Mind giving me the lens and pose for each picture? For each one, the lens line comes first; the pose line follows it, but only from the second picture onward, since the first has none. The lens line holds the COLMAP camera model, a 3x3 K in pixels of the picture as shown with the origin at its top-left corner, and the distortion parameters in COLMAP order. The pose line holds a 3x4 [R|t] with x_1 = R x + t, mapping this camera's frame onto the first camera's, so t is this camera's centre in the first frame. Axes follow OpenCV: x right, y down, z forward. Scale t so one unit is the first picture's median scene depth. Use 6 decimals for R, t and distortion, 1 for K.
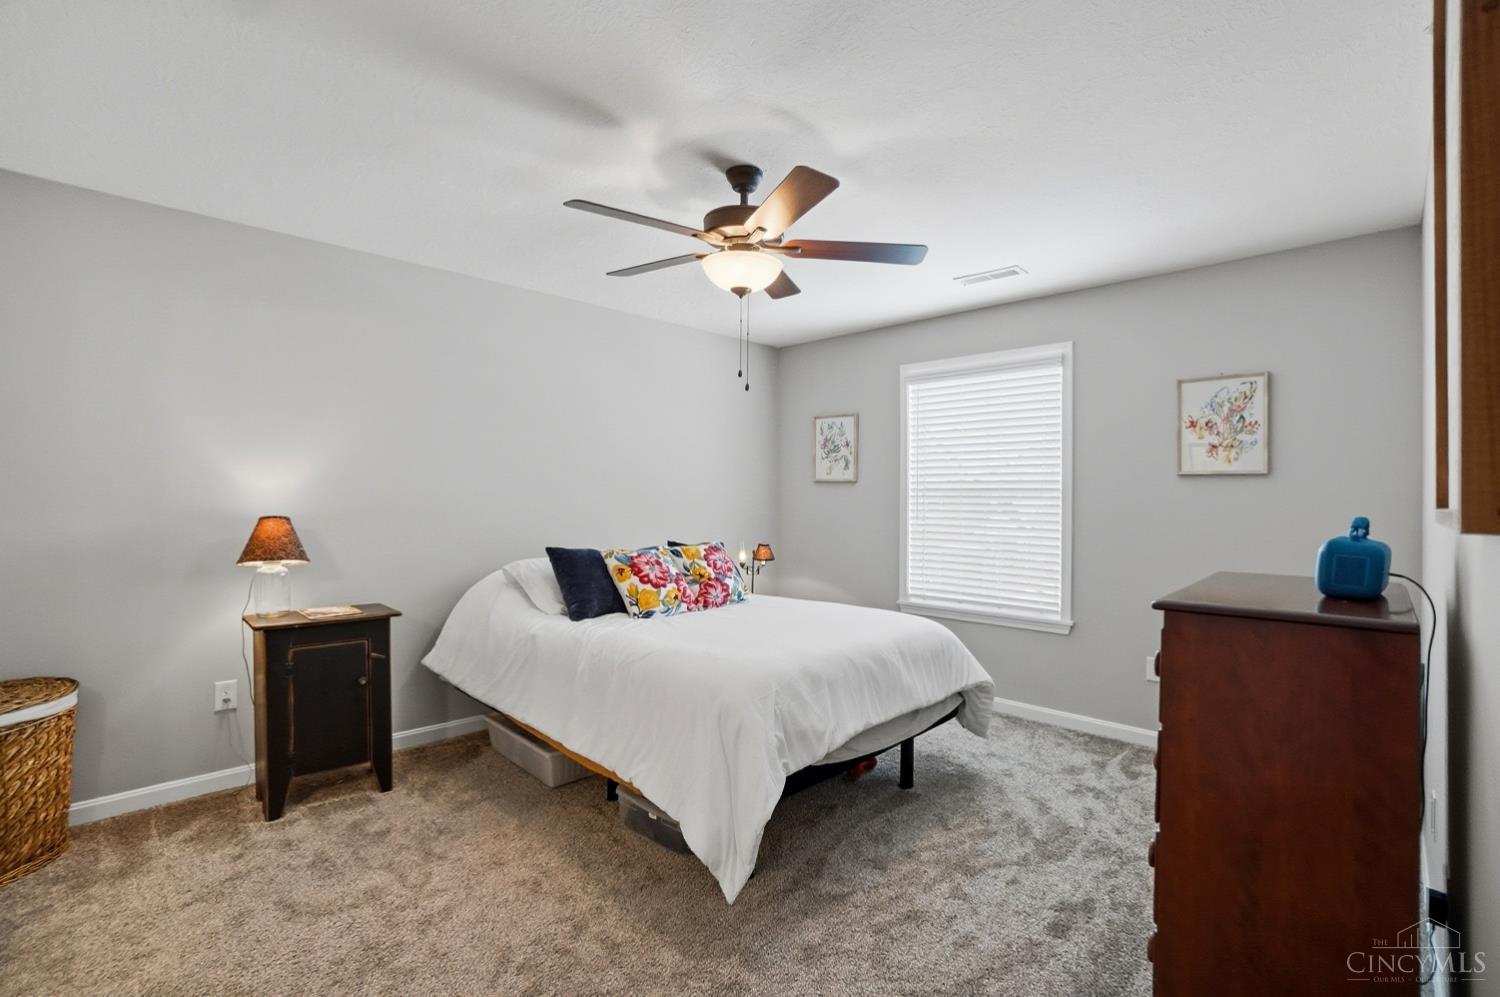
lens RADIAL K [[687.6, 0, 750.0], [0, 687.6, 498.5], [0, 0, 1]] dist [-0.054013, 0.000780]
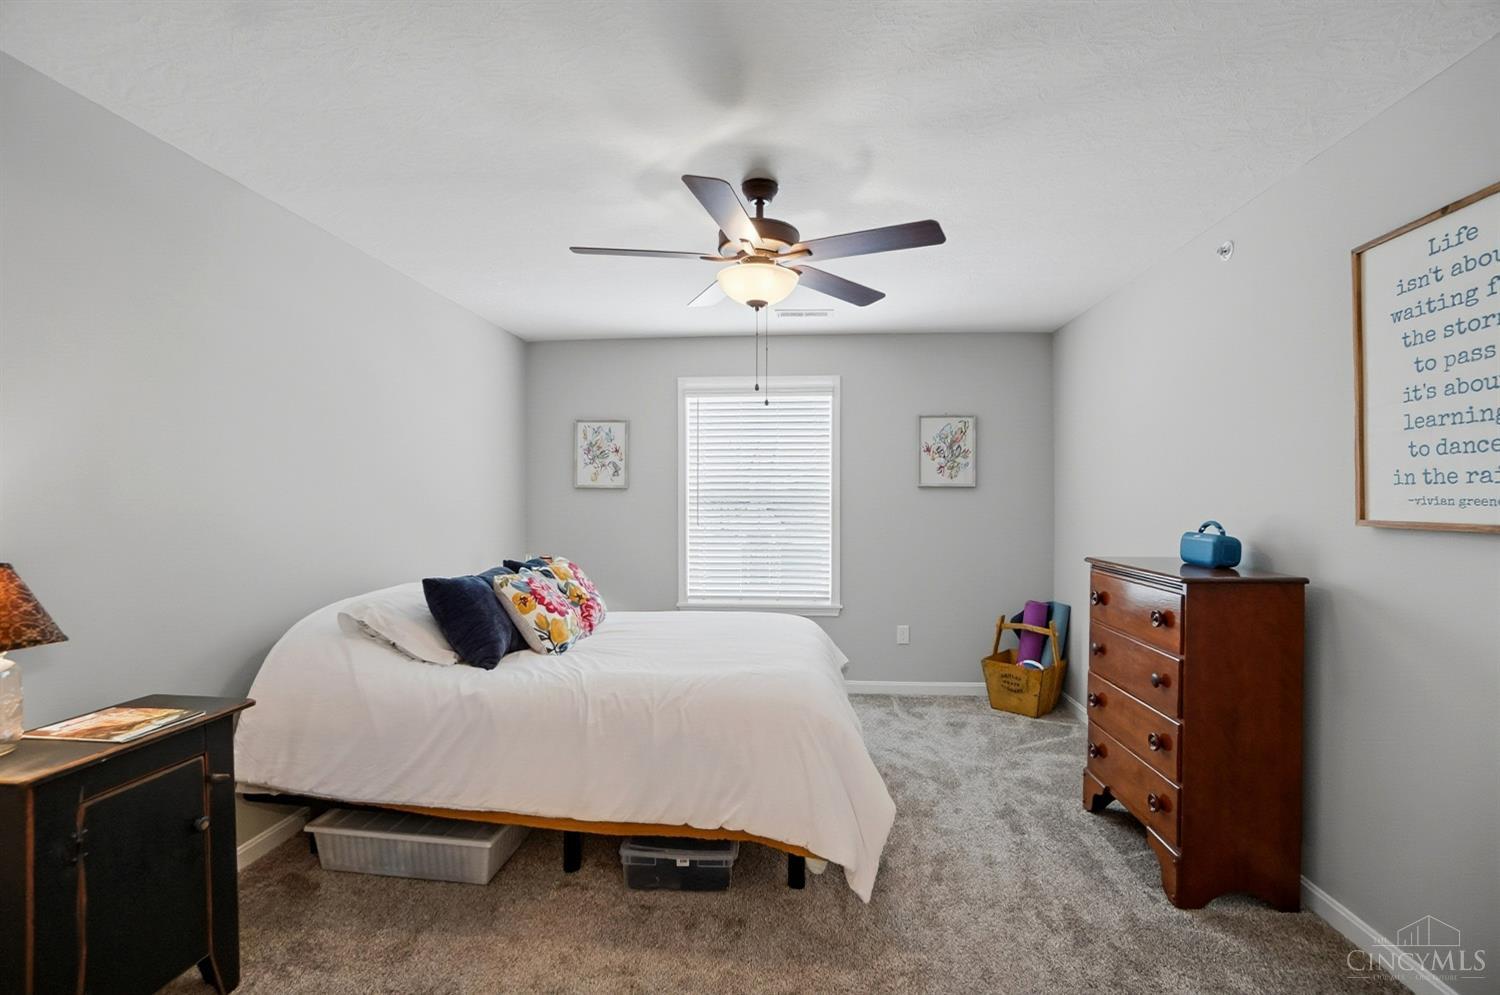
lens RADIAL K [[678.9, 0, 750.0], [0, 678.9, 497.5], [0, 0, 1]] dist [-0.060427, 0.016154]
pose [[0.760355, -0.005897, 0.649481, -0.502332], [0.004997, 0.999982, 0.003230, -0.019930], [-0.649489, 0.000789, 0.760371, 0.200637]]
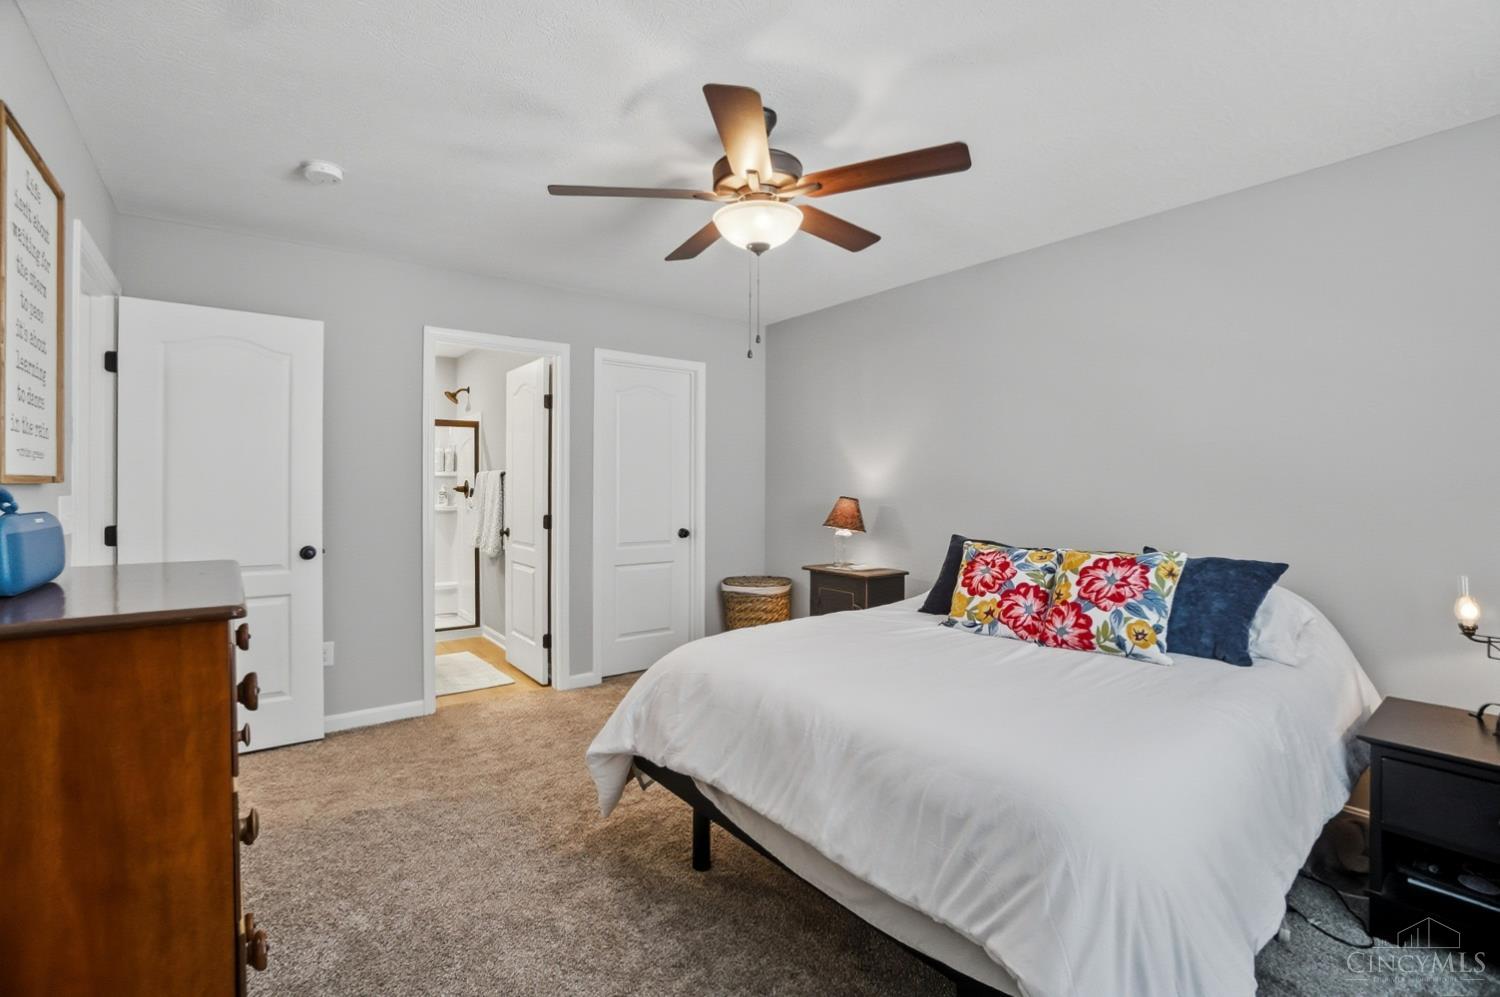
lens RADIAL K [[687.6, 0, 750.0], [0, 687.6, 498.5], [0, 0, 1]] dist [-0.054013, 0.000780]
pose [[-0.154906, 0.005263, -0.987915, 0.671090], [-0.005677, 0.999965, 0.006217, 0.017913], [0.987913, 0.006572, -0.154871, 0.871514]]
